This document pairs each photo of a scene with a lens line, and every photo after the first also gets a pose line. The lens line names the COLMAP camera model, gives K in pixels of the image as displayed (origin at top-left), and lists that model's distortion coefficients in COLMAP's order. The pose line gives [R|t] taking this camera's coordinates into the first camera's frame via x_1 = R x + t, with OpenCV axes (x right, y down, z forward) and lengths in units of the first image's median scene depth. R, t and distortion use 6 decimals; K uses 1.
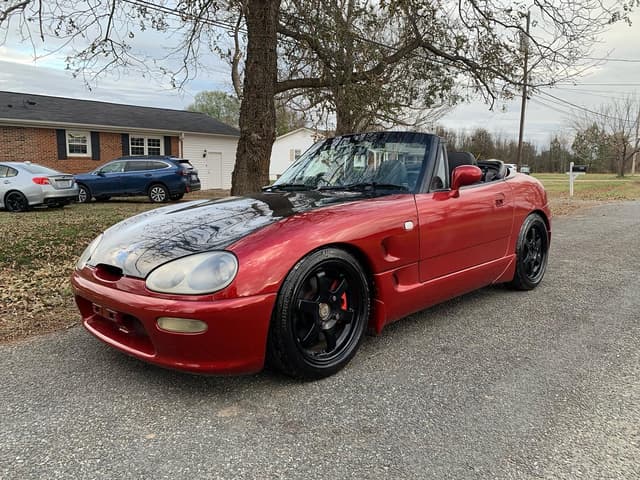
lens RADIAL K [[474.1, 0, 320.0], [0, 474.1, 240.0], [0, 0, 1]] dist [0.014770, -0.002749]
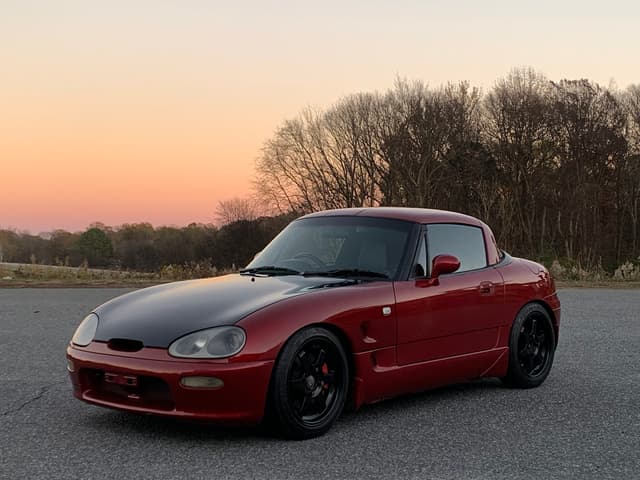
lens RADIAL K [[935.2, 0, 320.0], [0, 935.2, 240.0], [0, 0, 1]] dist [0.083173, -0.053484]
pose [[0.998053, 0.024374, 0.057416, -0.092210], [-0.017267, 0.992481, -0.121177, 0.071142], [-0.059937, 0.119949, 0.990969, -1.137903]]
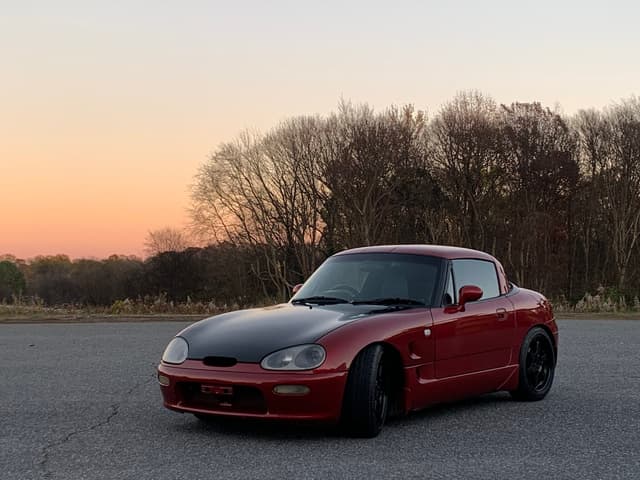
lens RADIAL K [[1005.1, 0, 320.0], [0, 1005.1, 240.0], [0, 0, 1]] dist [0.048532, 0.088572]
pose [[0.992358, 0.023922, 0.121054, -0.444416], [-0.005091, 0.988130, -0.153536, 0.144070], [-0.123290, 0.151746, 0.980700, -1.708824]]
